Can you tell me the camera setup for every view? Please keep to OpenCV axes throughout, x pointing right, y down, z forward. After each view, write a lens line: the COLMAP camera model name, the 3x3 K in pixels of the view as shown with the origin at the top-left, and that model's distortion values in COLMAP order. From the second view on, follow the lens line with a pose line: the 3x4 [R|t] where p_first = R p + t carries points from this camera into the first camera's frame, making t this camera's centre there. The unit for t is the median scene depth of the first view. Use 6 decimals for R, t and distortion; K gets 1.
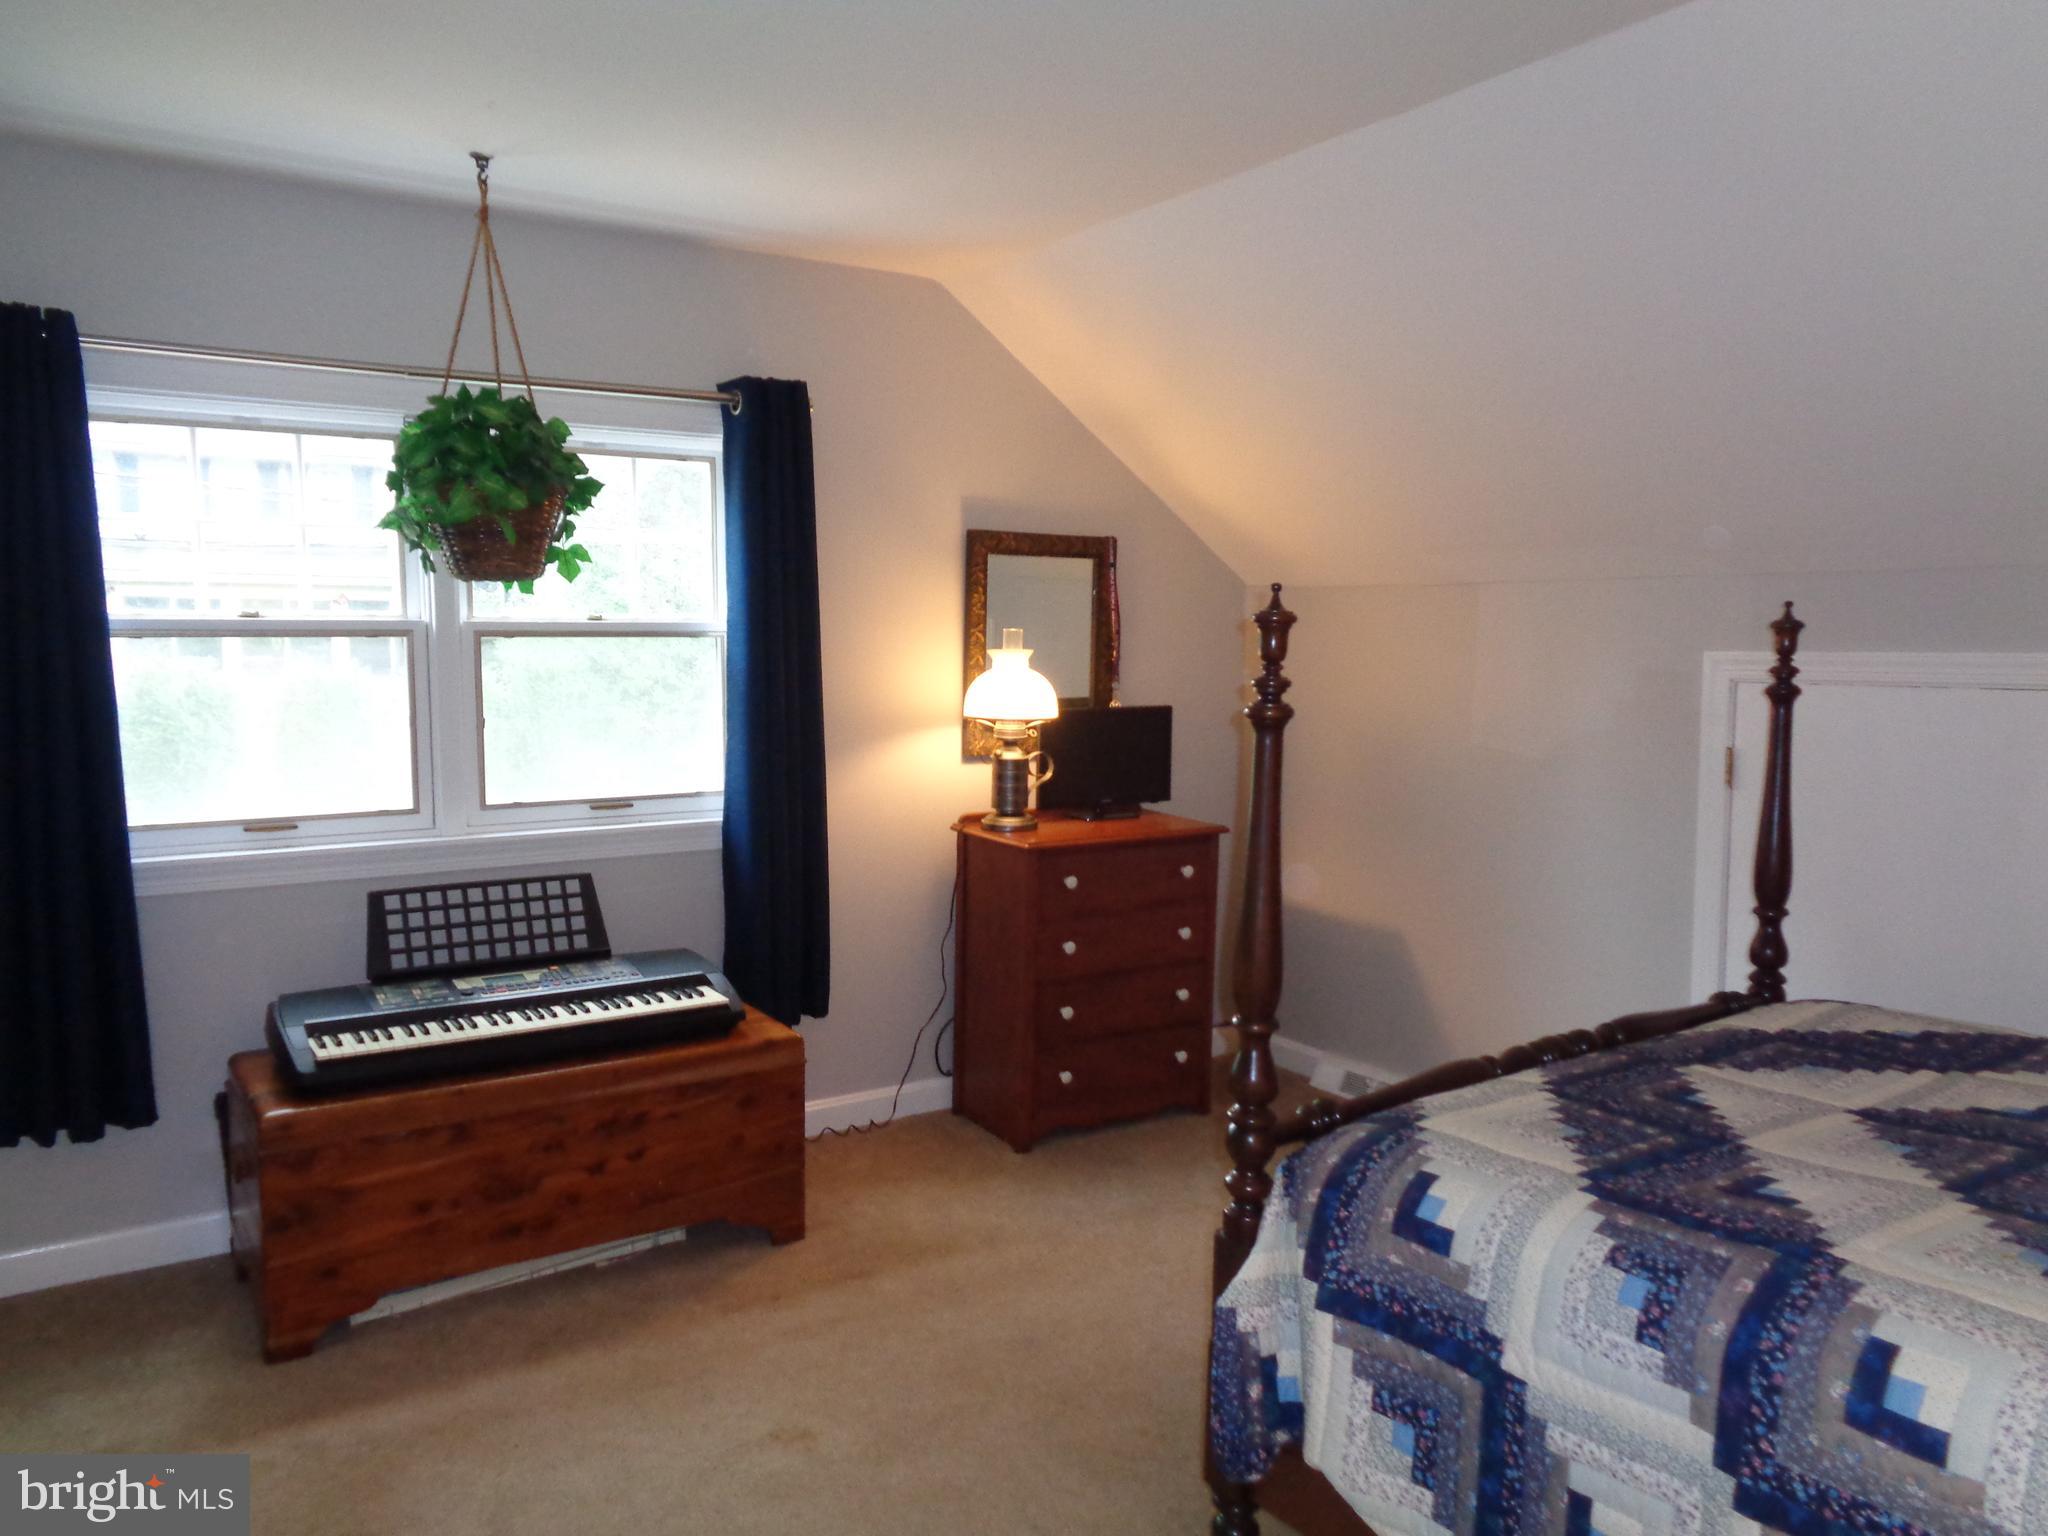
lens RADIAL K [[1523.5, 0, 1024.0], [0, 1523.5, 768.0], [0, 0, 1]] dist [0.004211, 0.002591]
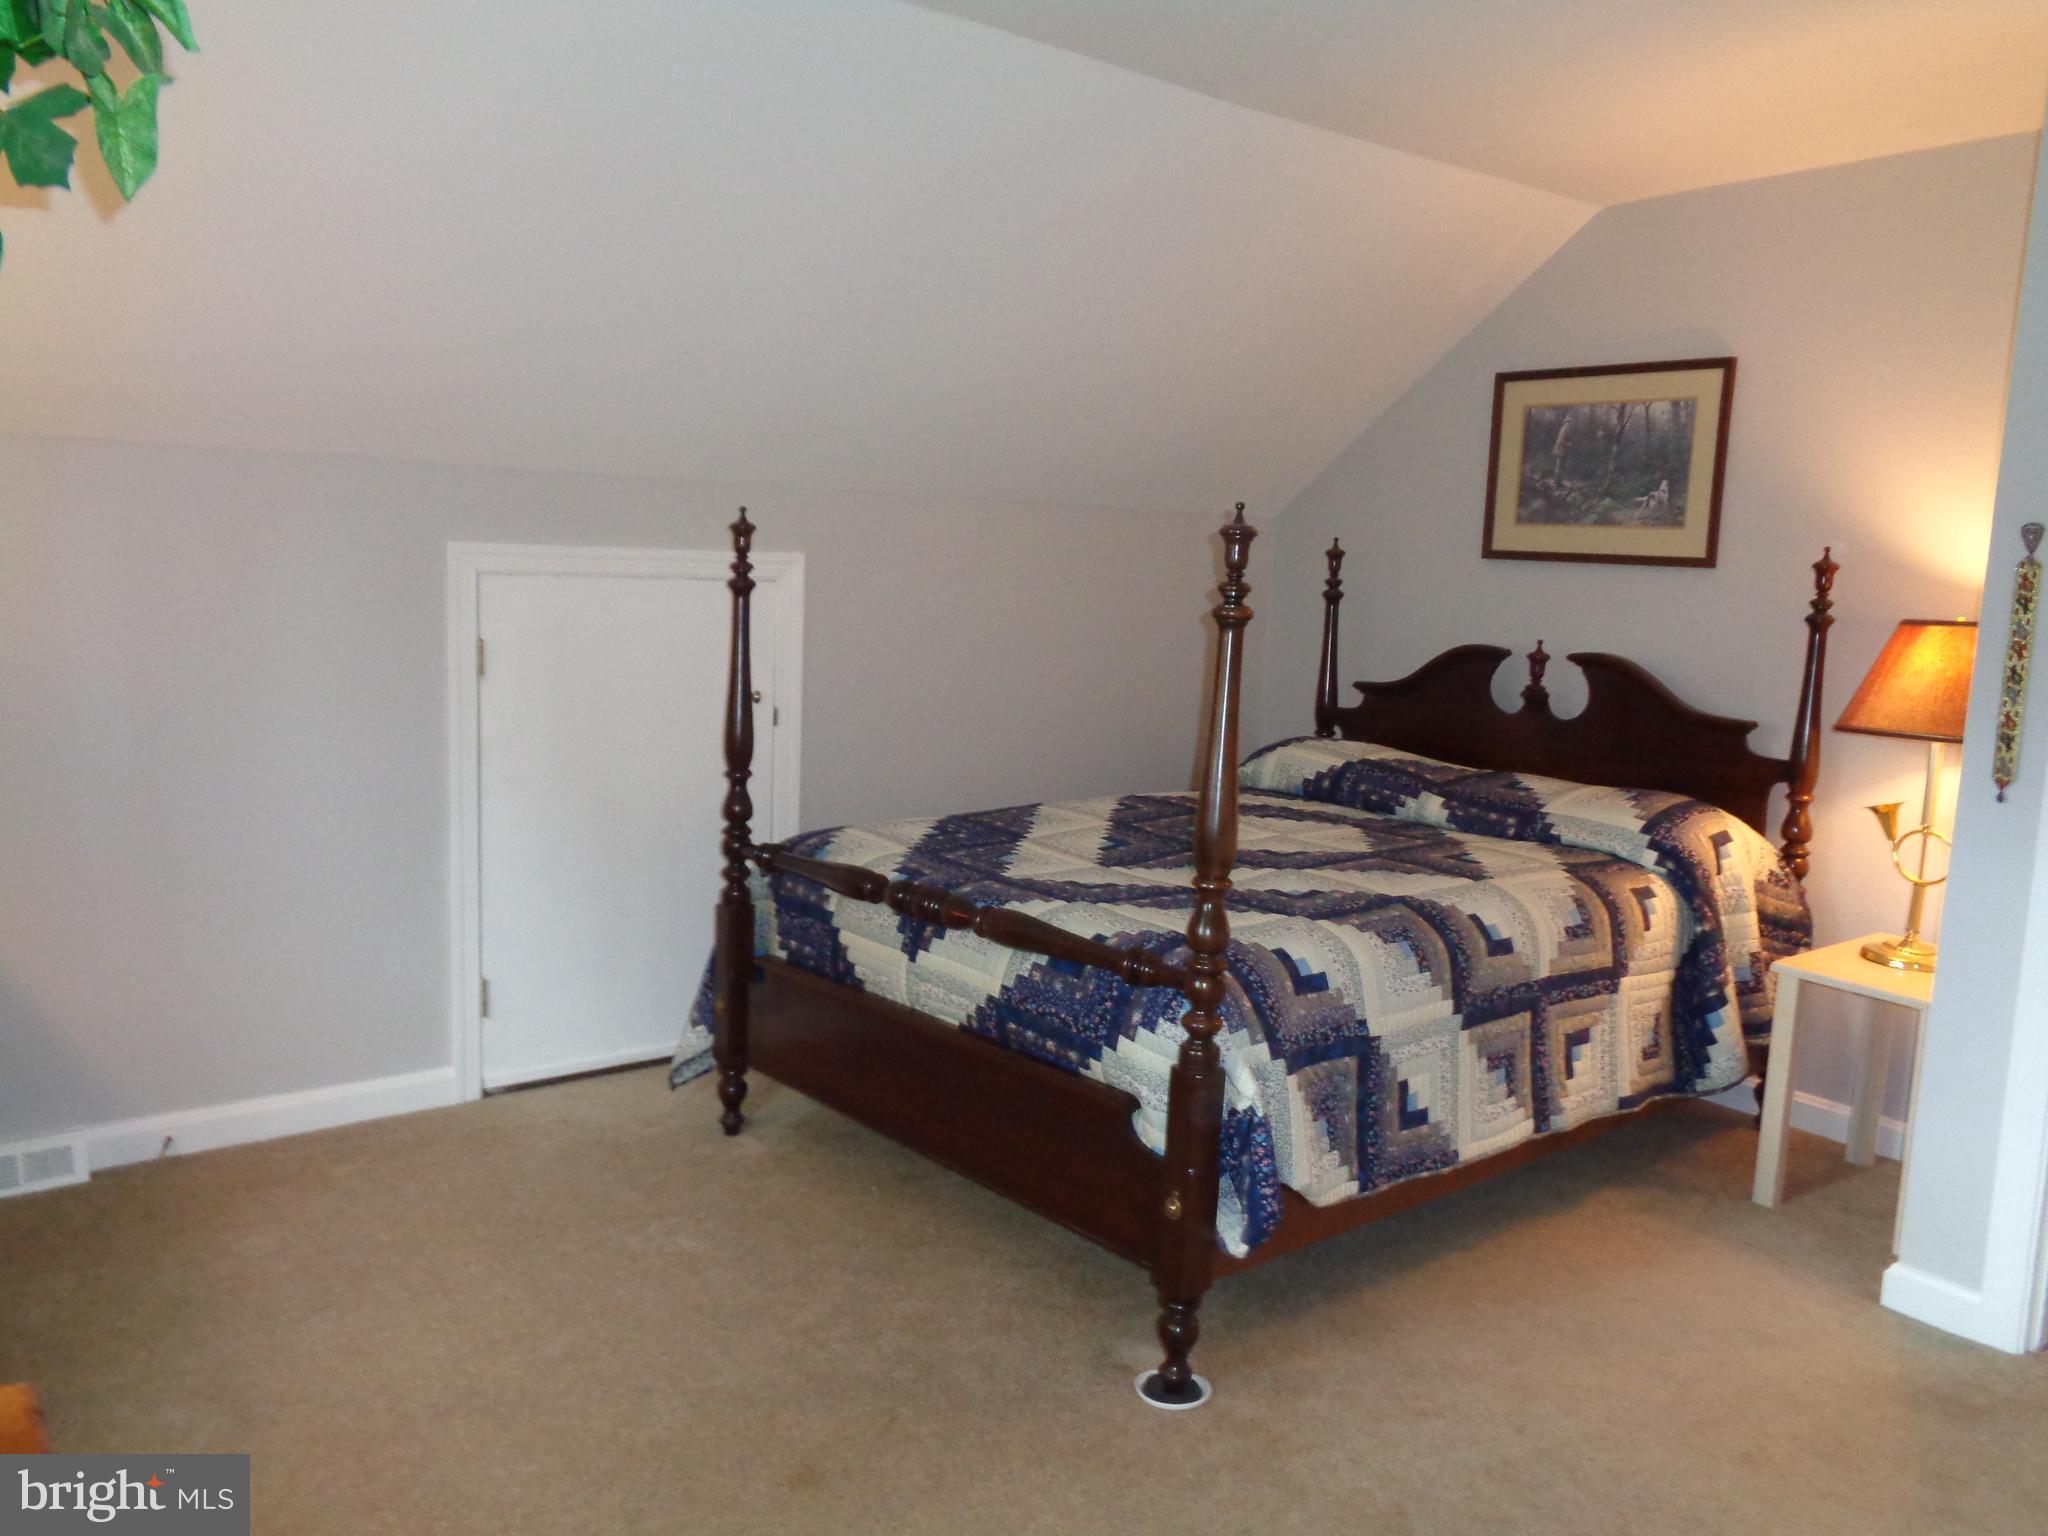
lens RADIAL K [[1609.1, 0, 1024.0], [0, 1609.1, 768.0], [0, 0, 1]] dist [-0.004572, -0.000062]
pose [[-0.073154, -0.128515, 0.989006, -1.058188], [0.050135, 0.989935, 0.132344, -0.089996], [-0.996060, 0.059266, -0.065975, 1.243401]]
